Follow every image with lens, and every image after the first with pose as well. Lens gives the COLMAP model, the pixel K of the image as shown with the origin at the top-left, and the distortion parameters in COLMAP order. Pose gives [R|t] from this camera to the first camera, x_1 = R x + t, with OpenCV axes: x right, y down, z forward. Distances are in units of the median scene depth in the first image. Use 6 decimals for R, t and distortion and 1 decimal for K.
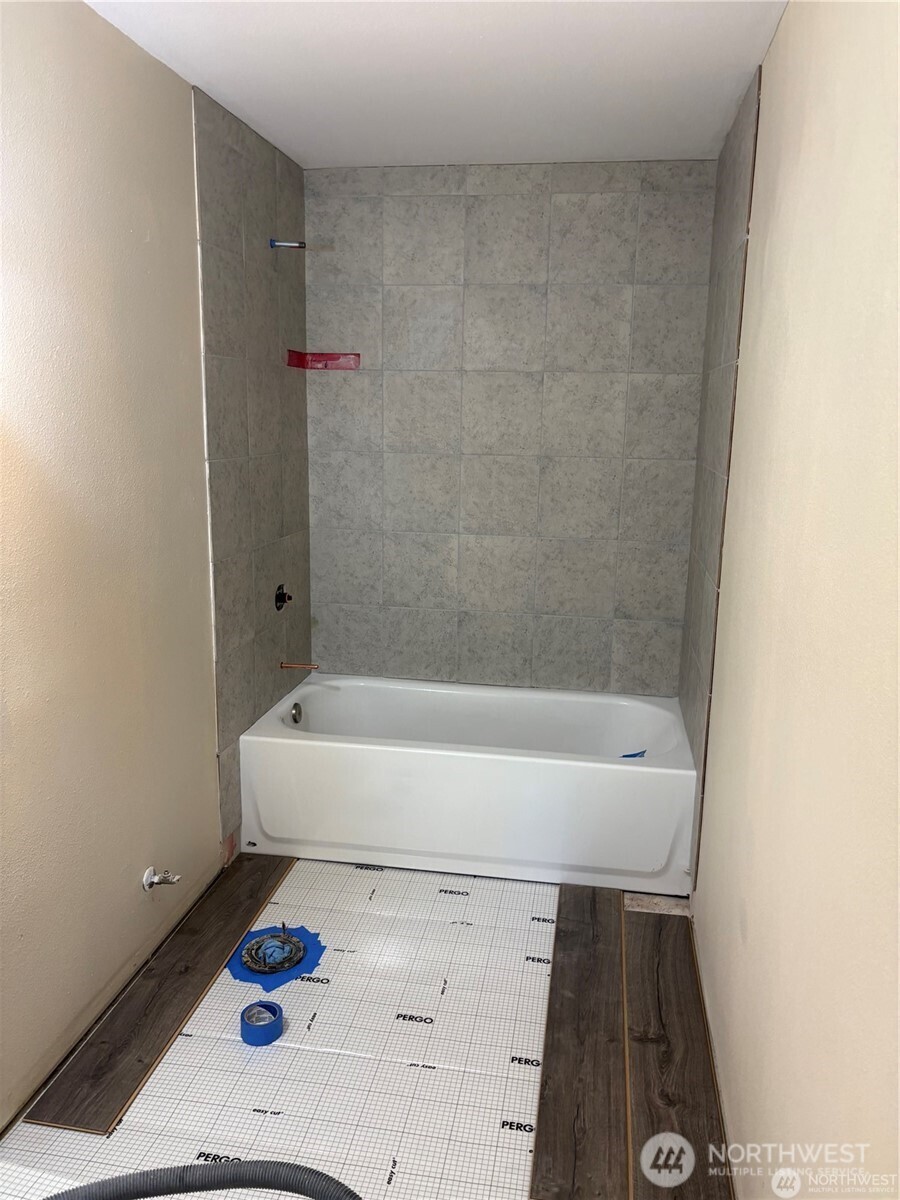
lens RADIAL K [[915.2, 0, 450.4], [0, 915.2, 594.9], [0, 0, 1]] dist [0.050615, -0.043981]
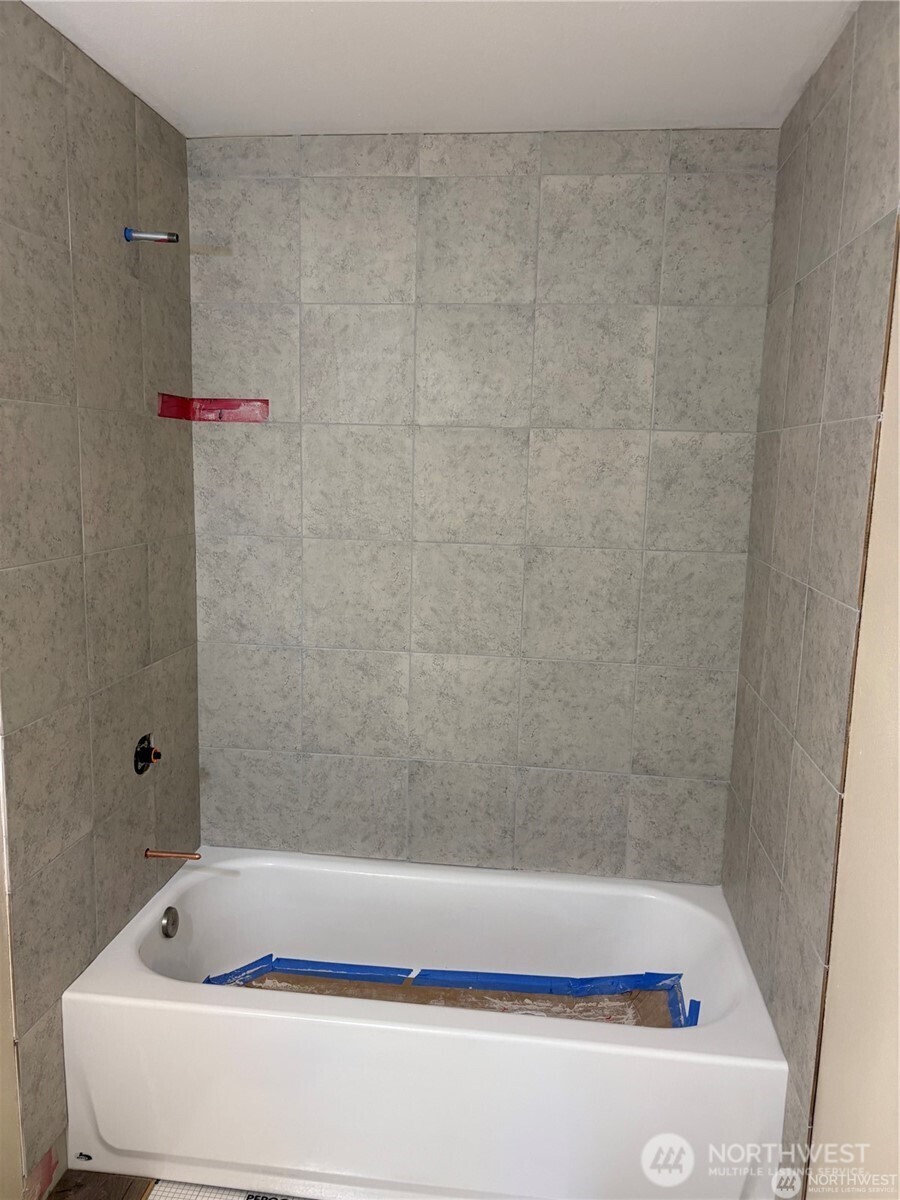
lens RADIAL K [[915.2, 0, 447.3], [0, 915.2, 599.7], [0, 0, 1]] dist [0.050615, -0.043981]
pose [[0.998960, -0.001316, 0.045578, 0.006291], [0.003378, 0.998972, -0.045199, -0.079742], [-0.045471, 0.045306, 0.997938, 0.308420]]
